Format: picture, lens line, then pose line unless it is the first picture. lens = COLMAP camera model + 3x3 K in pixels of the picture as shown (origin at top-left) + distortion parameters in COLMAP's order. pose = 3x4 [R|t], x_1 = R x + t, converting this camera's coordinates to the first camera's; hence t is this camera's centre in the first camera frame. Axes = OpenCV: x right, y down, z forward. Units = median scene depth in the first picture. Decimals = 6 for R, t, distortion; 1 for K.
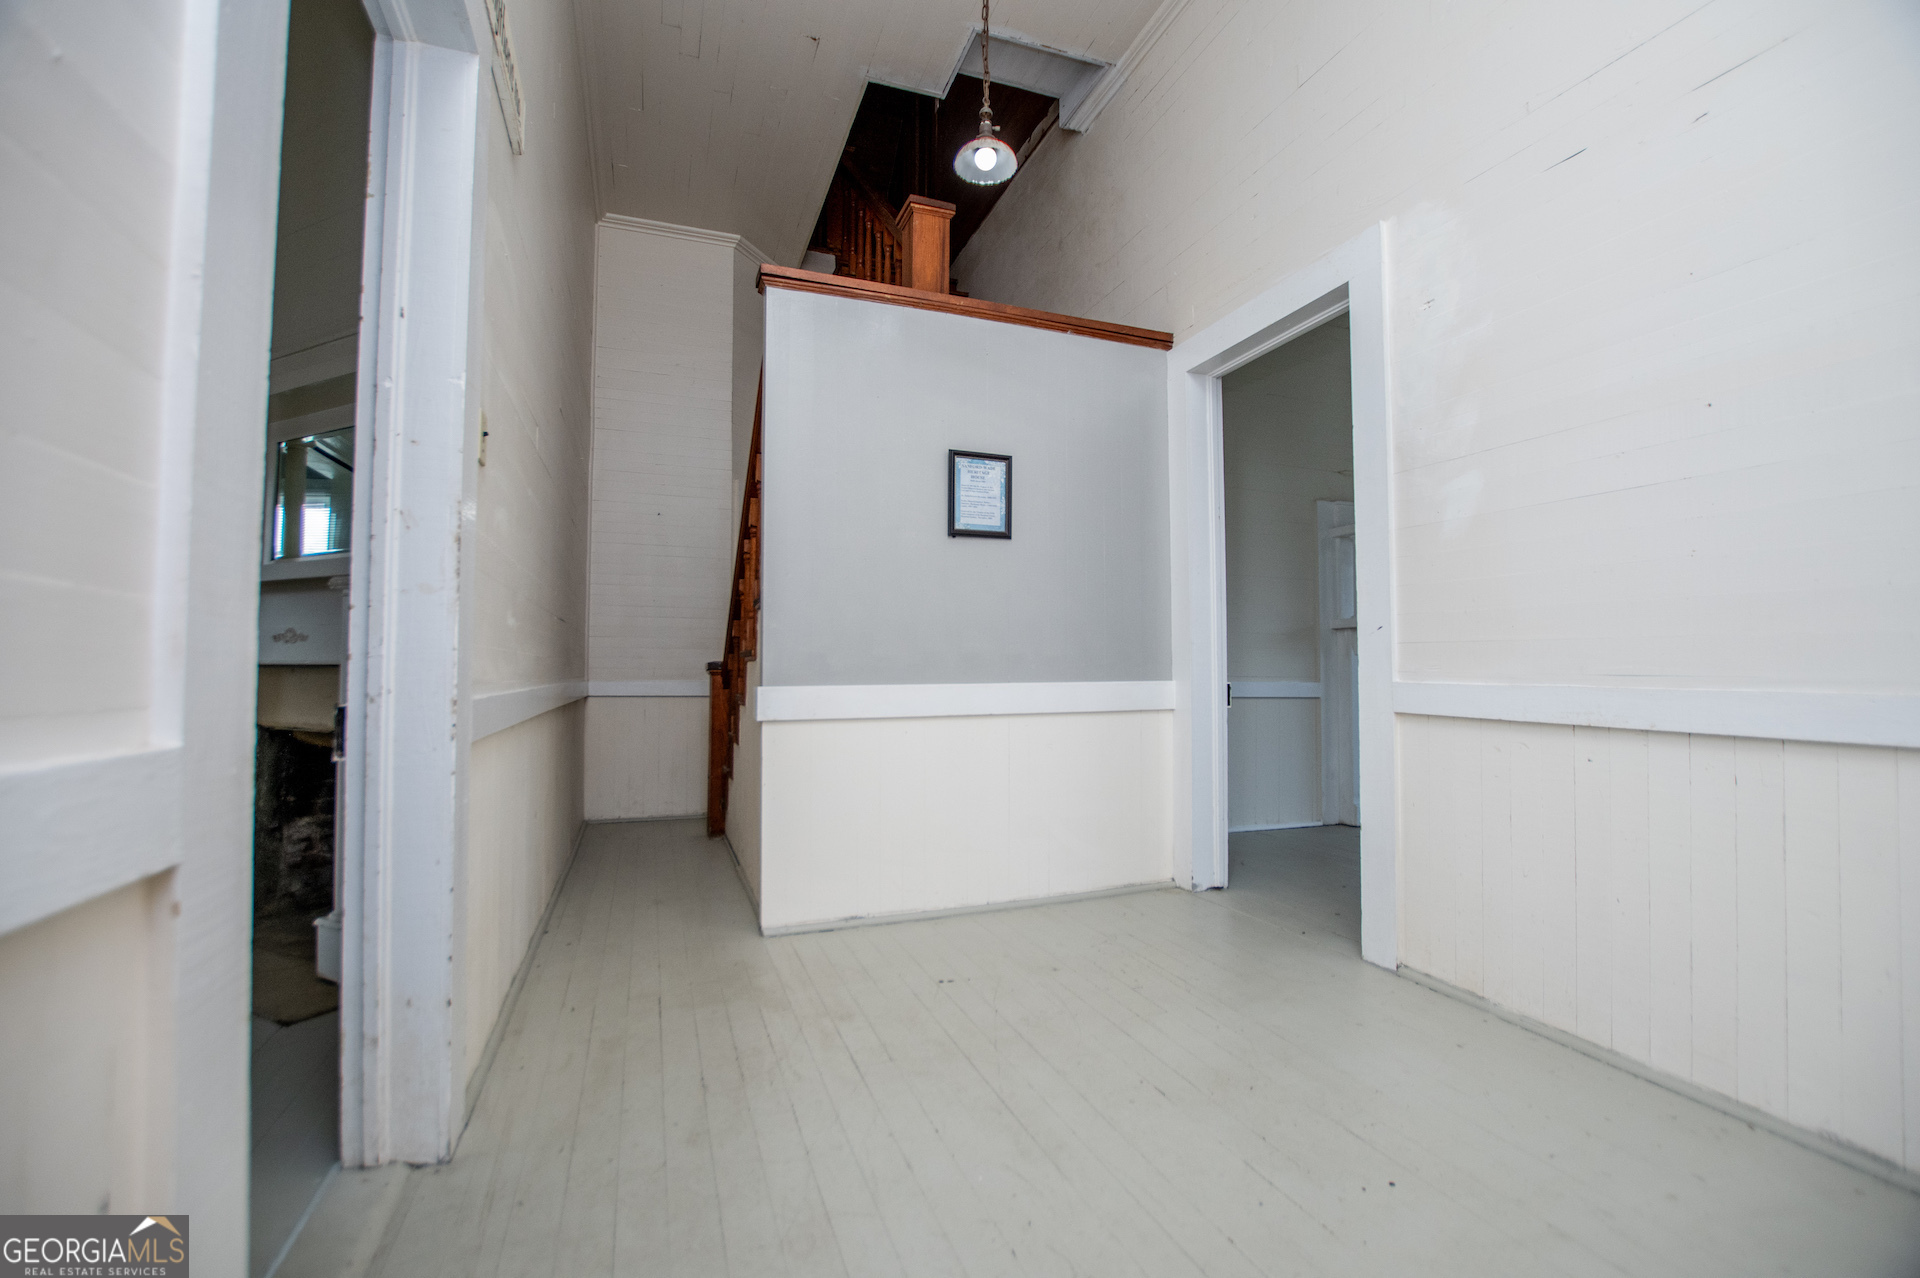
lens RADIAL K [[847.3, 0, 970.4], [0, 847.3, 638.3], [0, 0, 1]] dist [-0.026508, -0.000081]
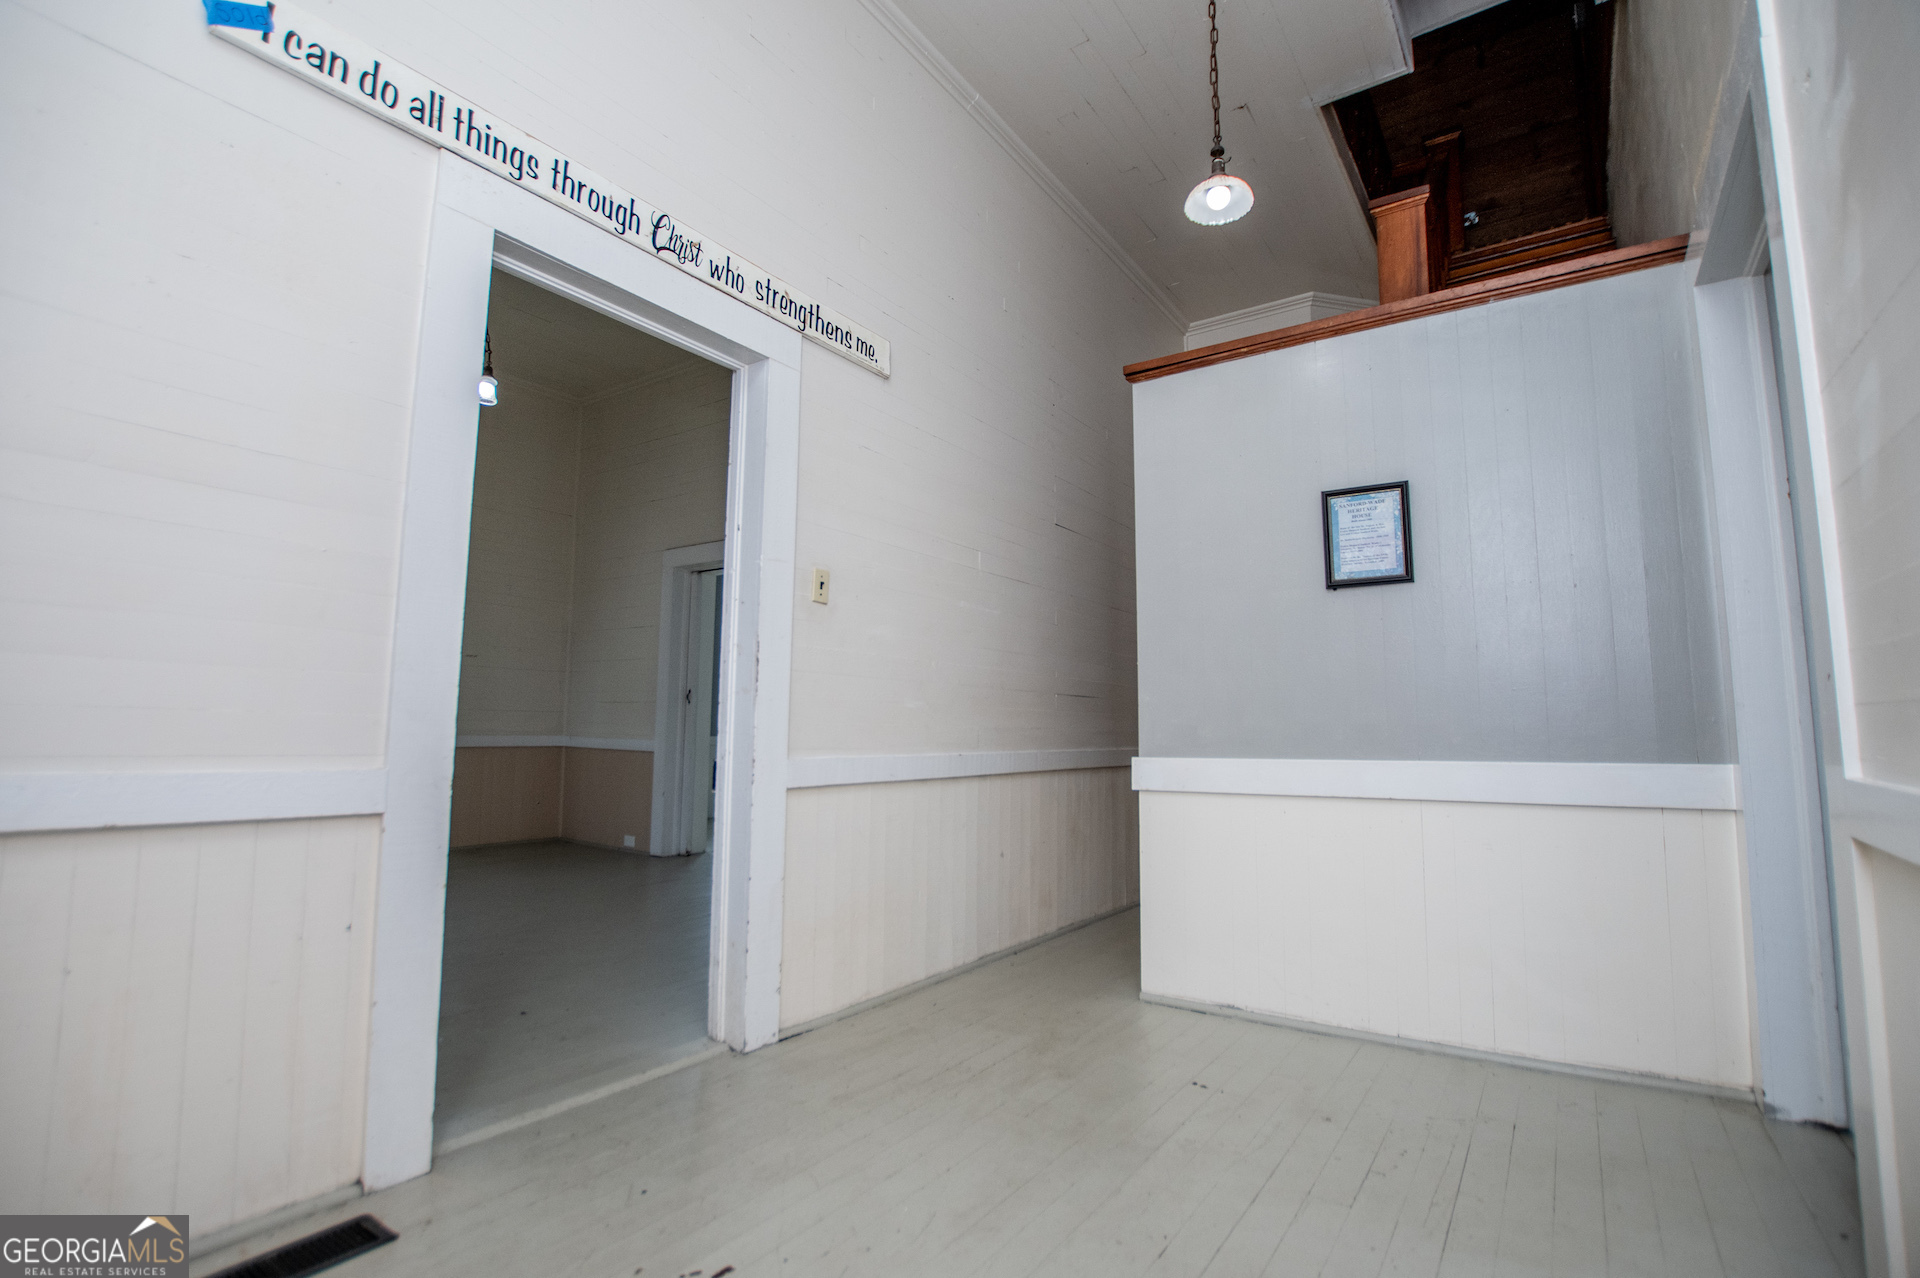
lens RADIAL K [[871.7, 0, 960.0], [0, 871.7, 639.0], [0, 0, 1]] dist [-0.024307, 0.000437]
pose [[0.569863, -0.082020, -0.817636, 0.485849], [0.023052, 0.996210, -0.083867, -0.003509], [0.821417, 0.028944, 0.569594, 0.180173]]
